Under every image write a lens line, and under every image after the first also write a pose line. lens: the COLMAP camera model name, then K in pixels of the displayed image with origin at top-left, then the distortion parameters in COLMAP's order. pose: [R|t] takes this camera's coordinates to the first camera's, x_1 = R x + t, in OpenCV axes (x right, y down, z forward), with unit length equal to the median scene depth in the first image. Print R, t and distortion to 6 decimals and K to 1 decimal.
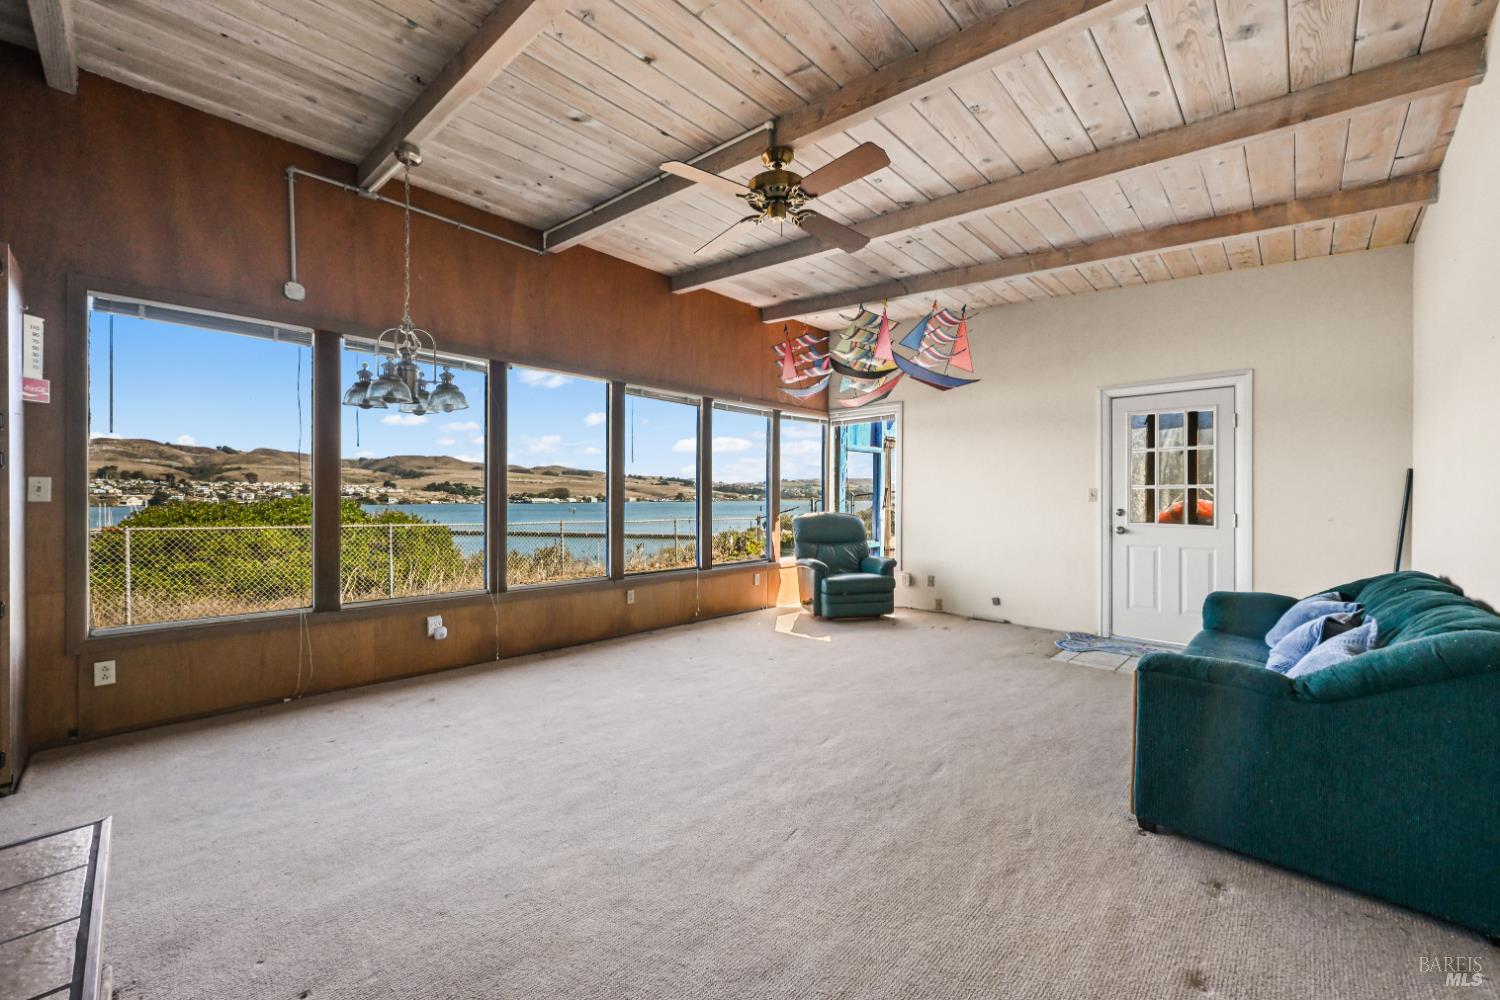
lens RADIAL K [[591.1, 0, 741.4], [0, 591.1, 492.3], [0, 0, 1]] dist [-0.000989, -0.001110]
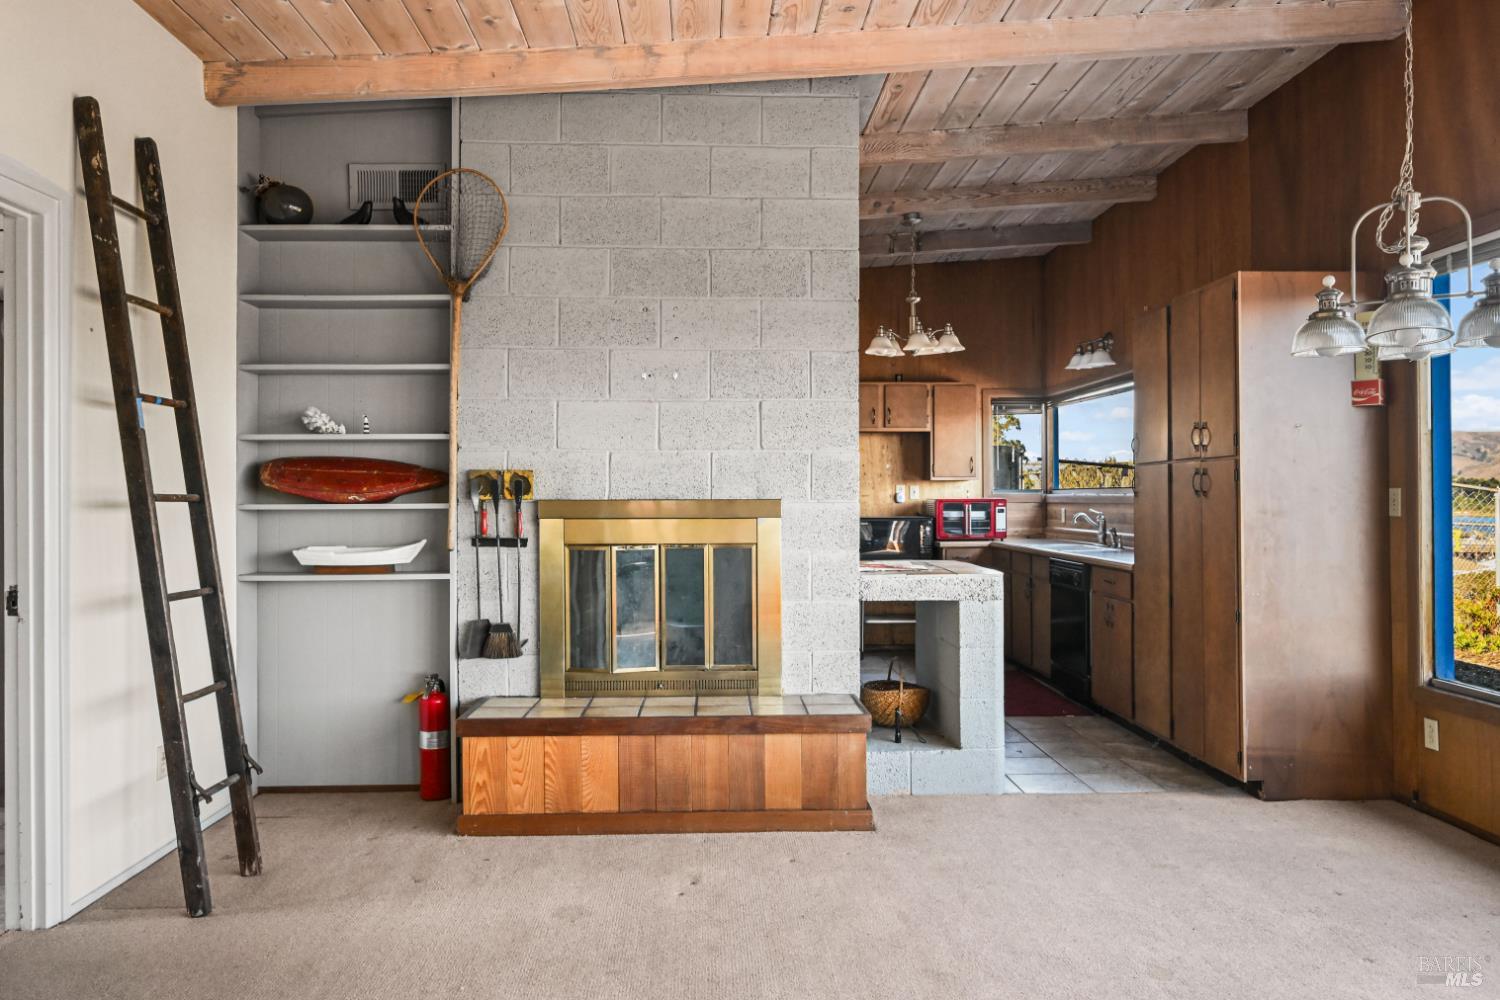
lens RADIAL K [[1056.5, 0, 743.5], [0, 1056.5, 502.7], [0, 0, 1]] dist [0.005875, -0.008222]
pose [[-0.695493, 0.001987, -0.718530, 0.345080], [0.006723, 0.999970, -0.003742, -0.002956], [0.718502, -0.007433, -0.695486, 0.788480]]
